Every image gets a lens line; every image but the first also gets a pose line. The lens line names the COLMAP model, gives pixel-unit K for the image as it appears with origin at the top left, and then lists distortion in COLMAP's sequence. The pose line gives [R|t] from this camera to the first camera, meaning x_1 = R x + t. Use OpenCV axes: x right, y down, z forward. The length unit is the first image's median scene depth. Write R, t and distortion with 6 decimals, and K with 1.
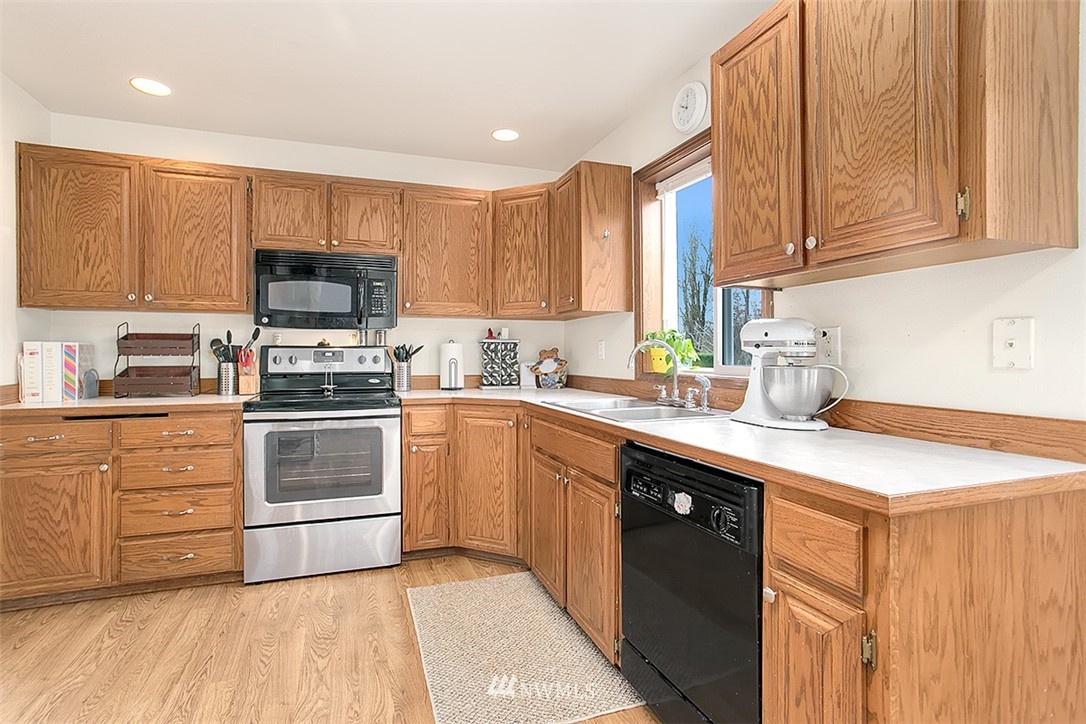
lens RADIAL K [[527.9, 0, 517.3], [0, 527.9, 352.5], [0, 0, 1]] dist [-0.033346, 0.021865]
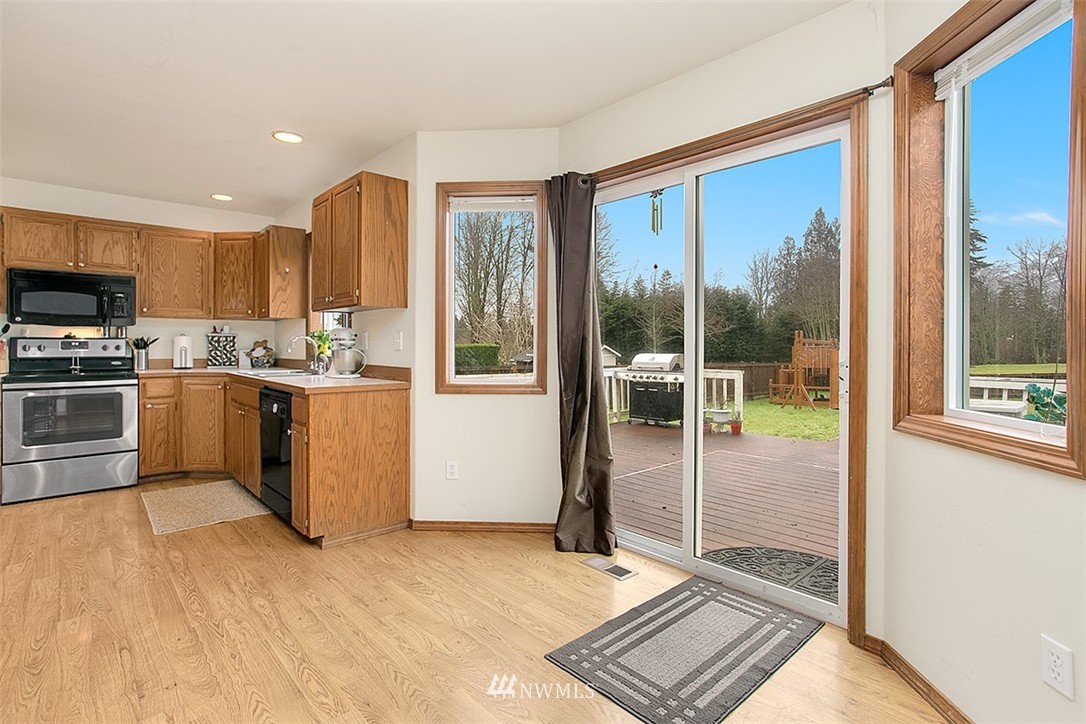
lens RADIAL K [[527.9, 0, 526.7], [0, 527.9, 347.4], [0, 0, 1]] dist [-0.033346, 0.021865]
pose [[0.922062, 0.000142, 0.387043, 0.219819], [-0.003690, 0.999958, 0.008425, -0.003398], [-0.387026, -0.009197, 0.922023, -0.777400]]
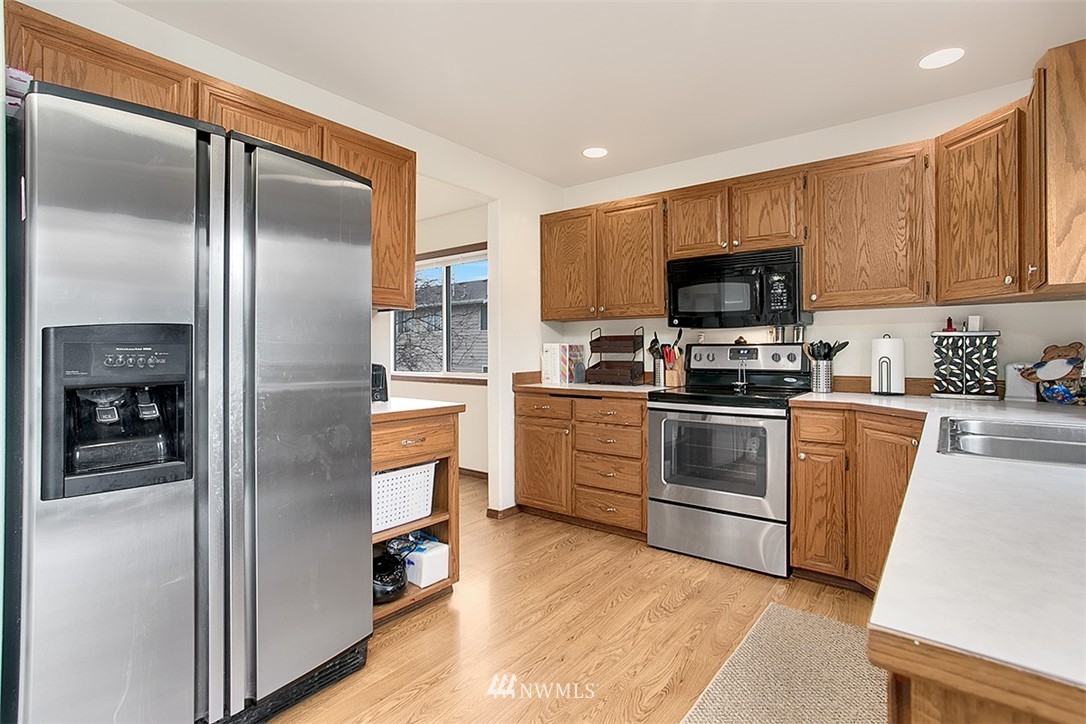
lens RADIAL K [[527.9, 0, 540.5], [0, 527.9, 346.4], [0, 0, 1]] dist [-0.033346, 0.021865]
pose [[0.546579, -0.006096, -0.837386, 0.308594], [0.005569, 0.999978, -0.003645, -0.005865], [0.837389, -0.002671, 0.546600, 0.125366]]
